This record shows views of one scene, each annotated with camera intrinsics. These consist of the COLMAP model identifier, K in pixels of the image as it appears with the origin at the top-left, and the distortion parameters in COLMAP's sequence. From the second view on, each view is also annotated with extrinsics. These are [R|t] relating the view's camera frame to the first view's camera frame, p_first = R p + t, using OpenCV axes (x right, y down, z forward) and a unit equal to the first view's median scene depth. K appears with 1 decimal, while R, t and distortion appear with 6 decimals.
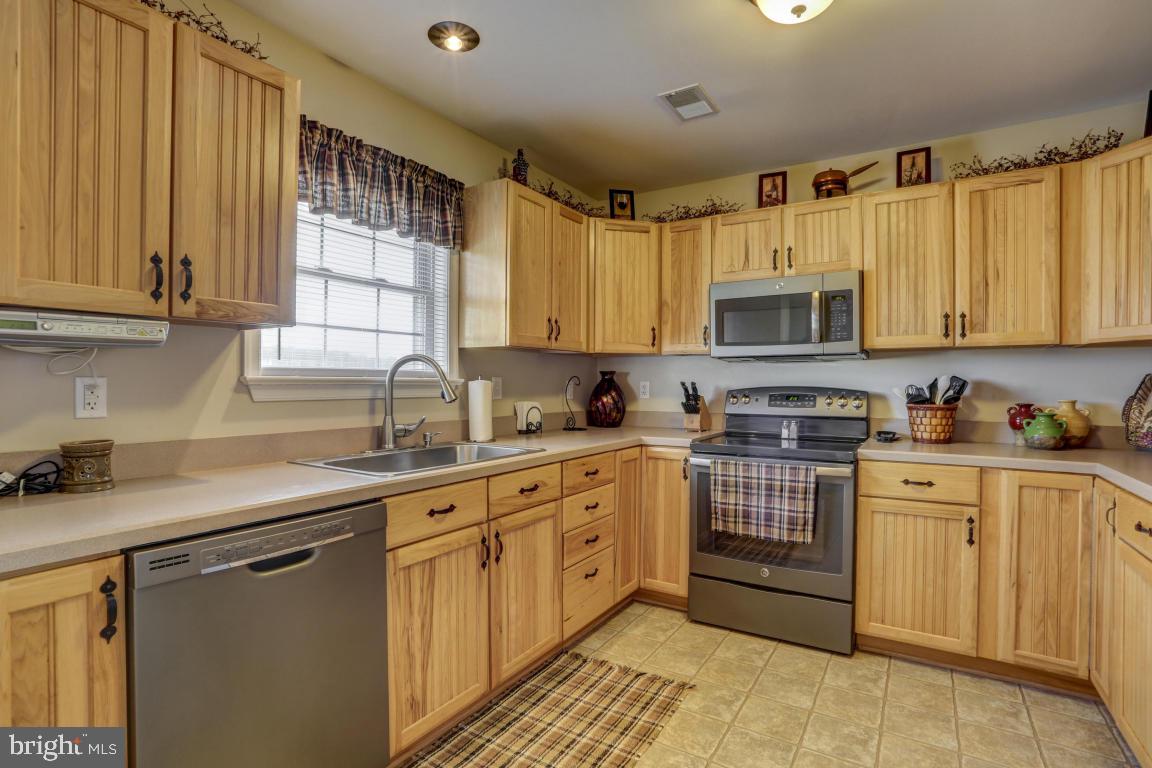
lens RADIAL K [[564.9, 0, 580.6], [0, 564.9, 383.9], [0, 0, 1]] dist [-0.061251, 0.020821]
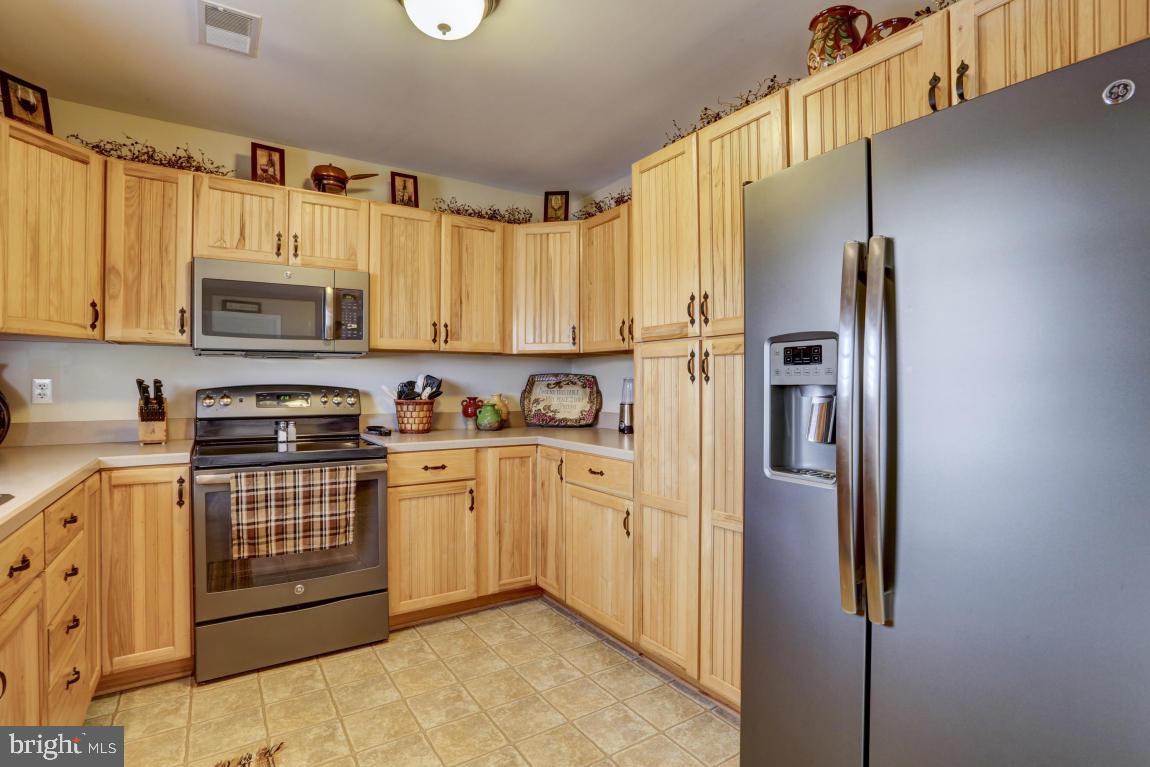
lens RADIAL K [[563.9, 0, 584.8], [0, 563.9, 384.9], [0, 0, 1]] dist [-0.061251, 0.020821]
pose [[0.404371, -0.003502, 0.914589, -0.297438], [0.002372, 0.999993, 0.002781, 0.003621], [-0.914592, 0.001045, 0.404376, 0.208411]]
